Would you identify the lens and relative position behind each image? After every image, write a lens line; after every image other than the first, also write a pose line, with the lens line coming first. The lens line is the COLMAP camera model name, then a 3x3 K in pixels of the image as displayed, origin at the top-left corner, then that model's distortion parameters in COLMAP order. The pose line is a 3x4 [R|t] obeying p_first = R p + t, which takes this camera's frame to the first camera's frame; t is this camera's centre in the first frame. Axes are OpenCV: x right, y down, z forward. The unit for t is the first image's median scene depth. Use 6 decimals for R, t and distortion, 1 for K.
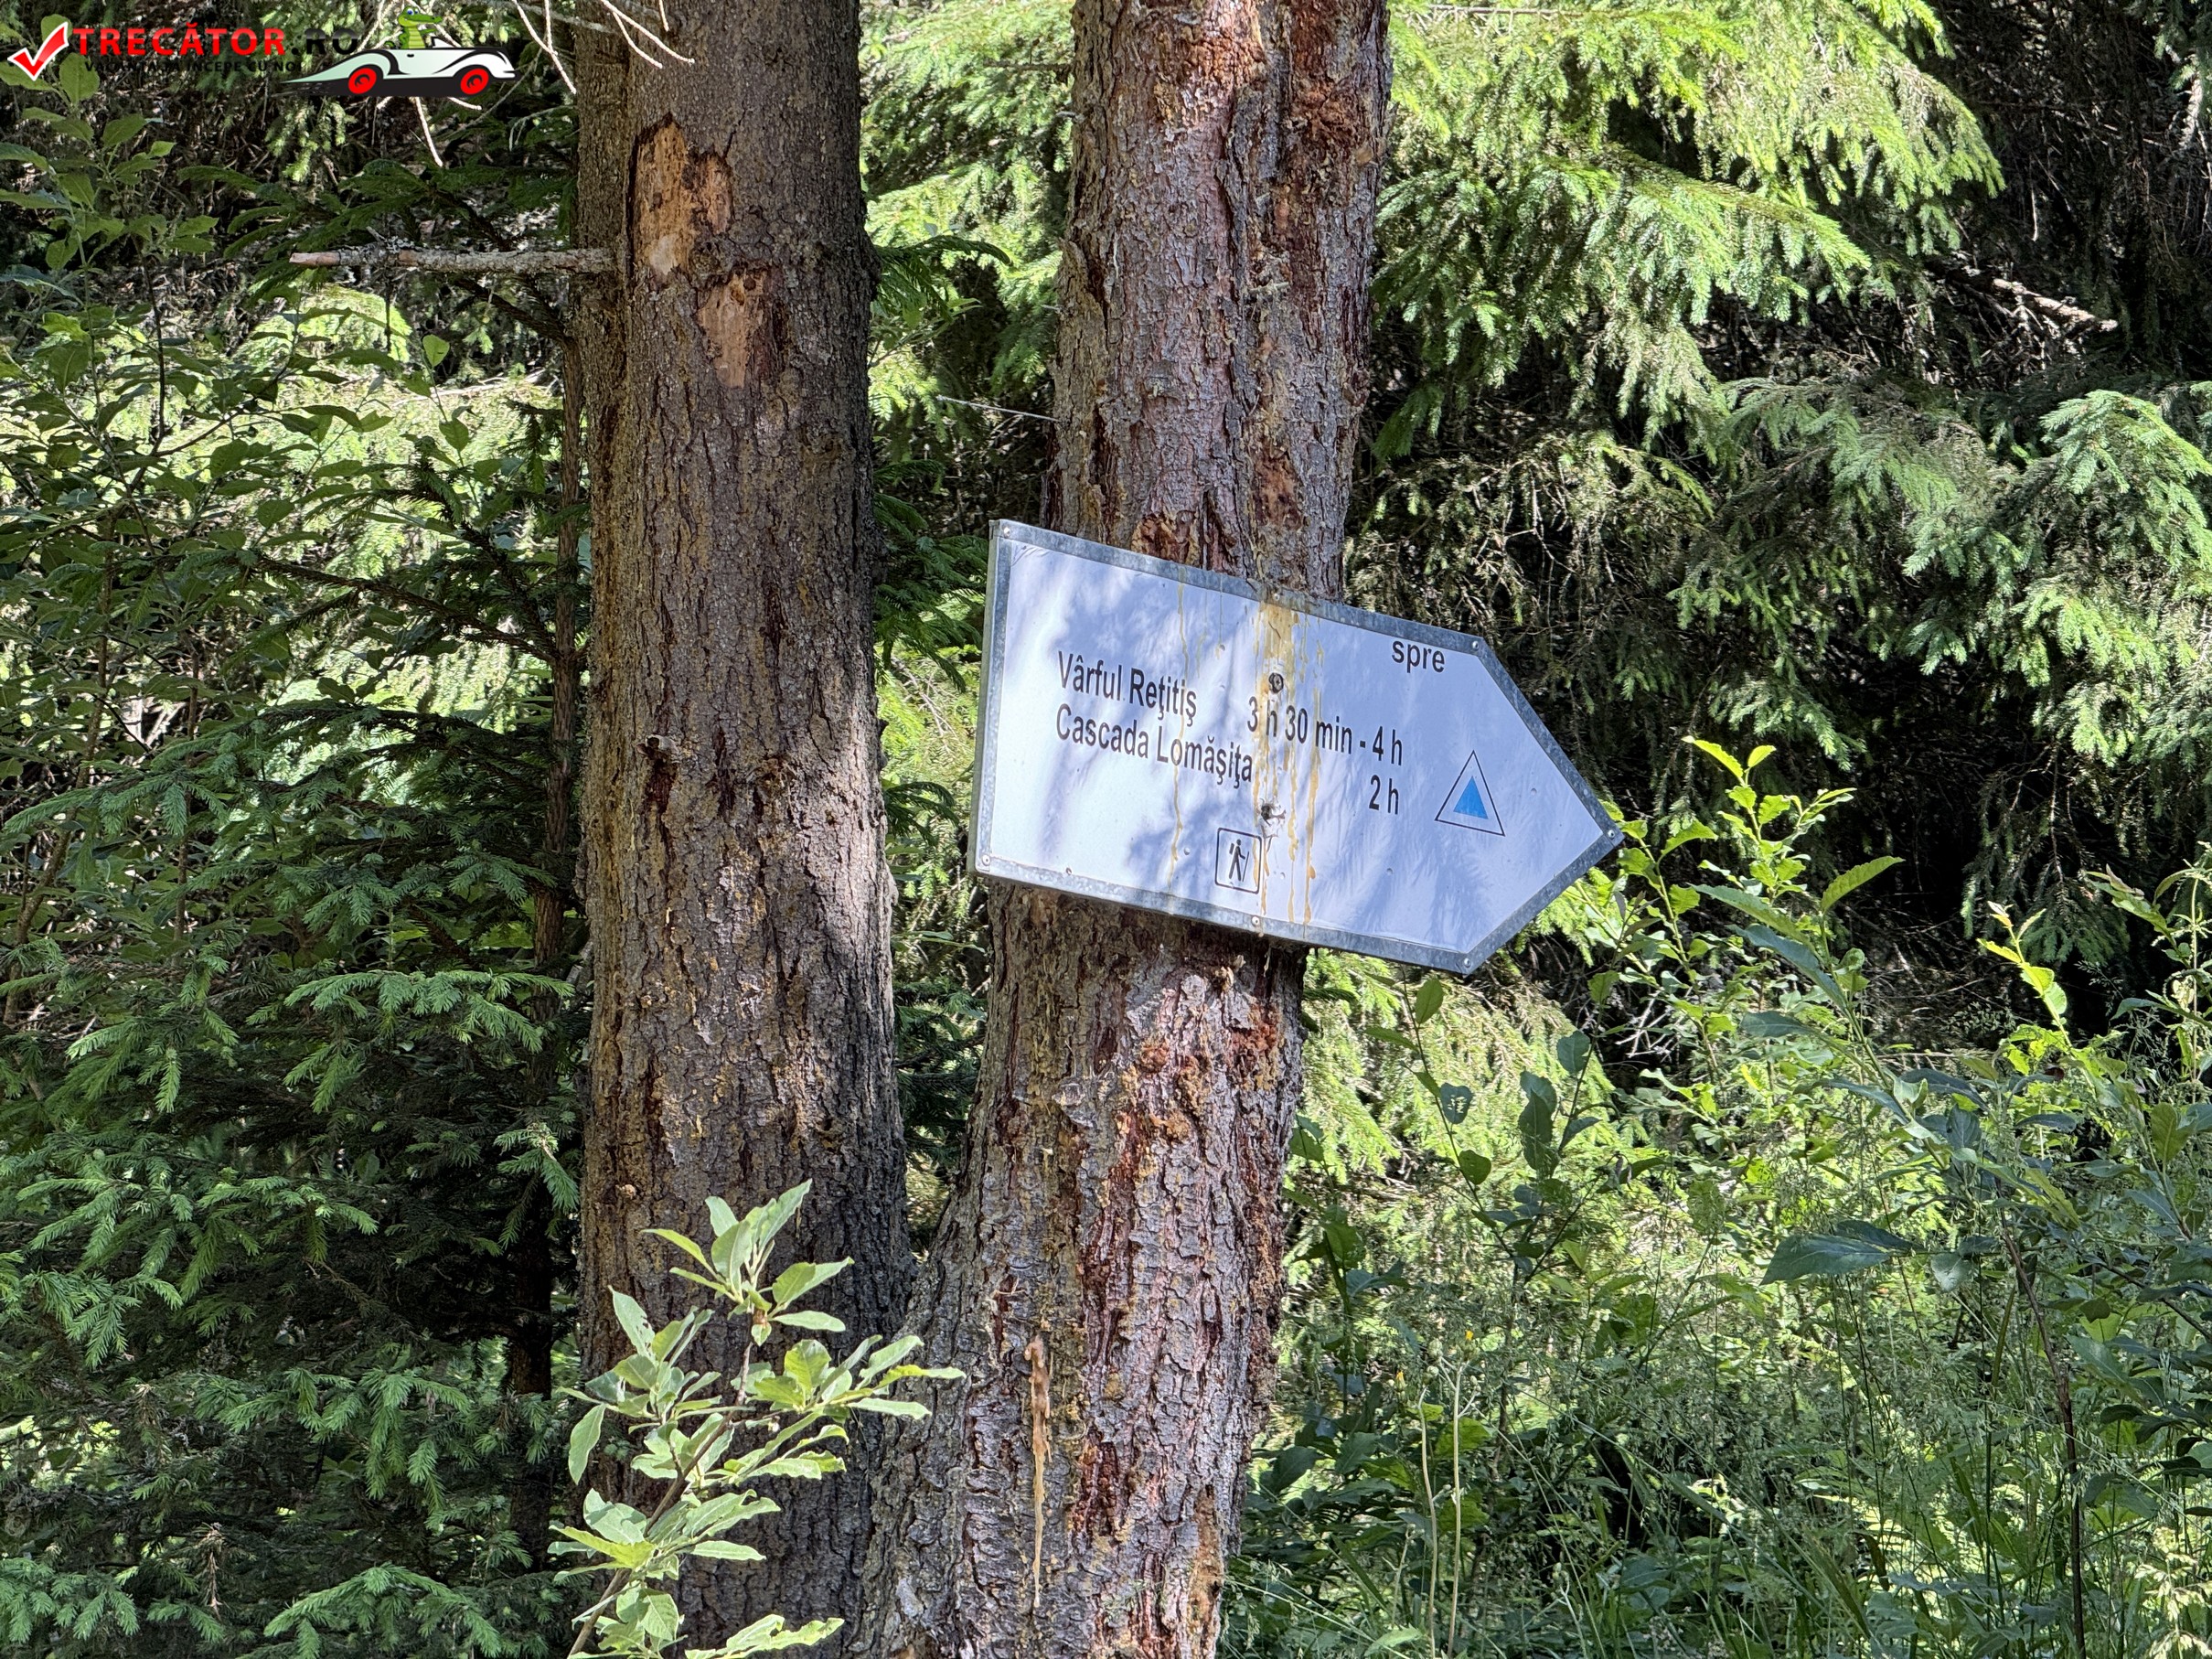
lens RADIAL K [[7848.2, 0, 1107.4], [0, 7848.2, 832.2], [0, 0, 1]] dist [0.336021, 0.000000]
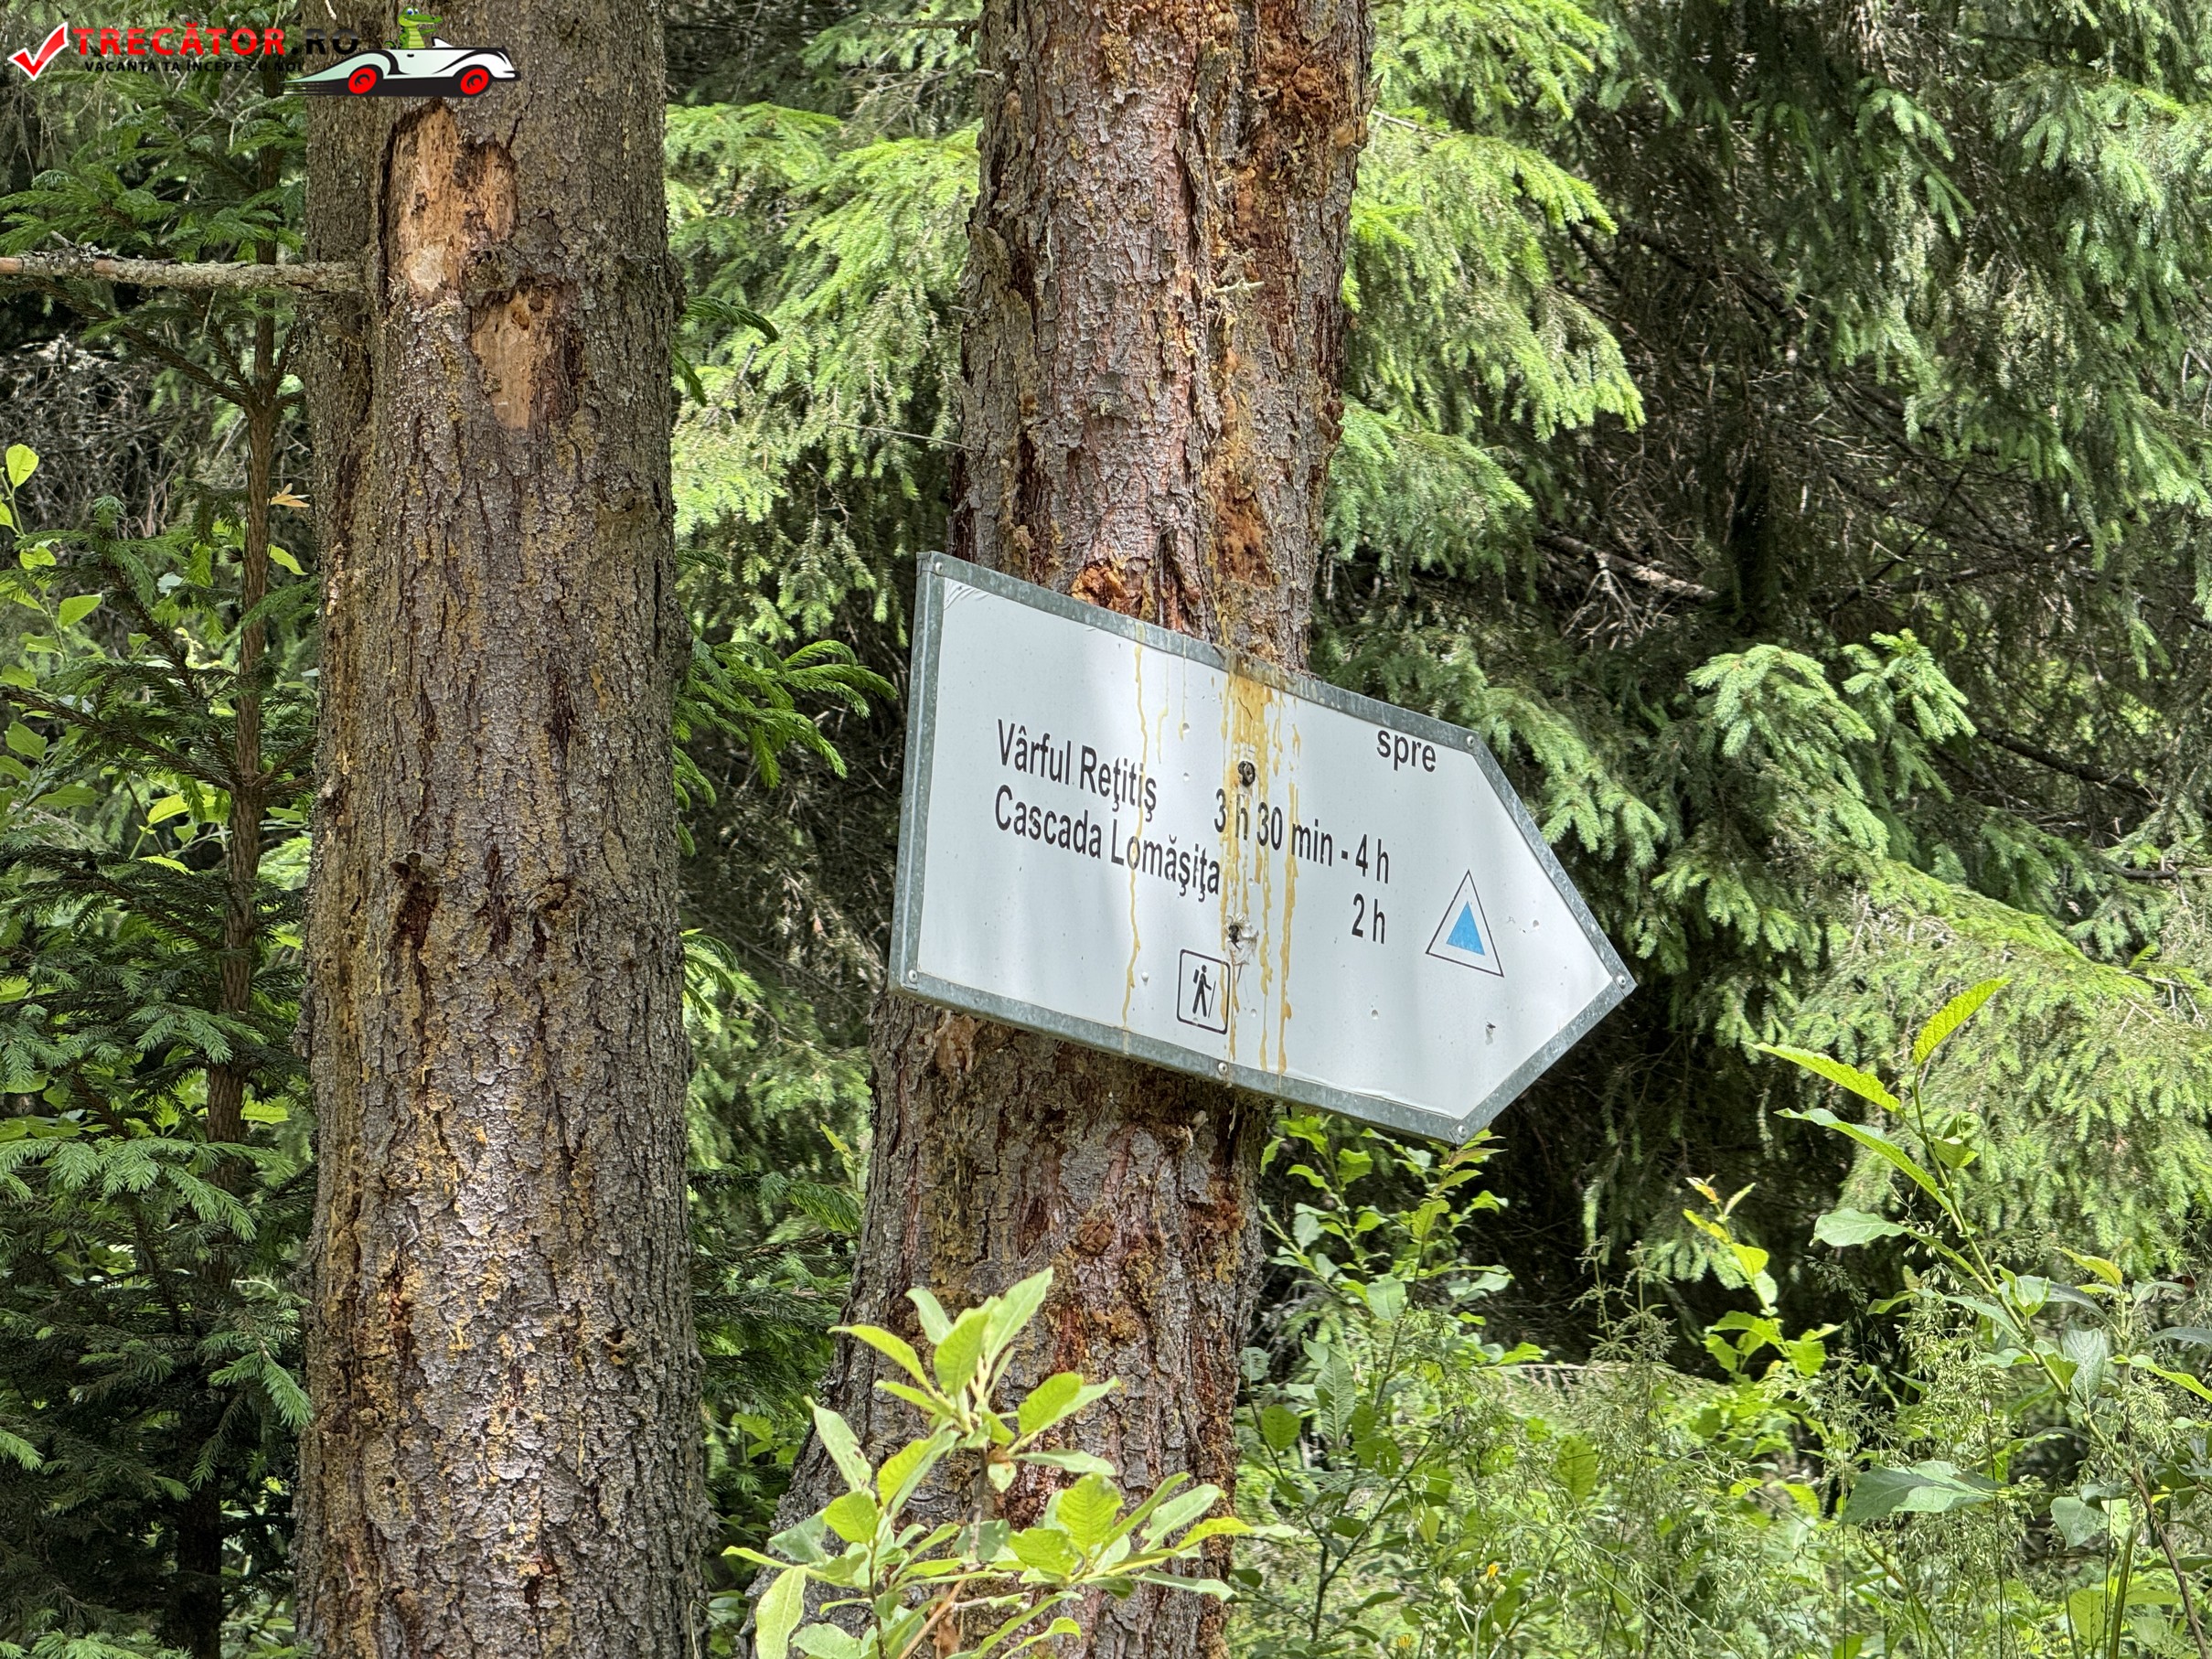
lens RADIAL K [[7848.2, 0, 1088.0], [0, 7848.2, 827.2], [0, 0, 1]] dist [0.336021, 0.000000]
pose [[0.995665, 0.021495, 0.090496, -0.065821], [-0.016853, 0.998518, -0.051753, 0.027653], [-0.091474, 0.050003, 0.994551, 0.199425]]
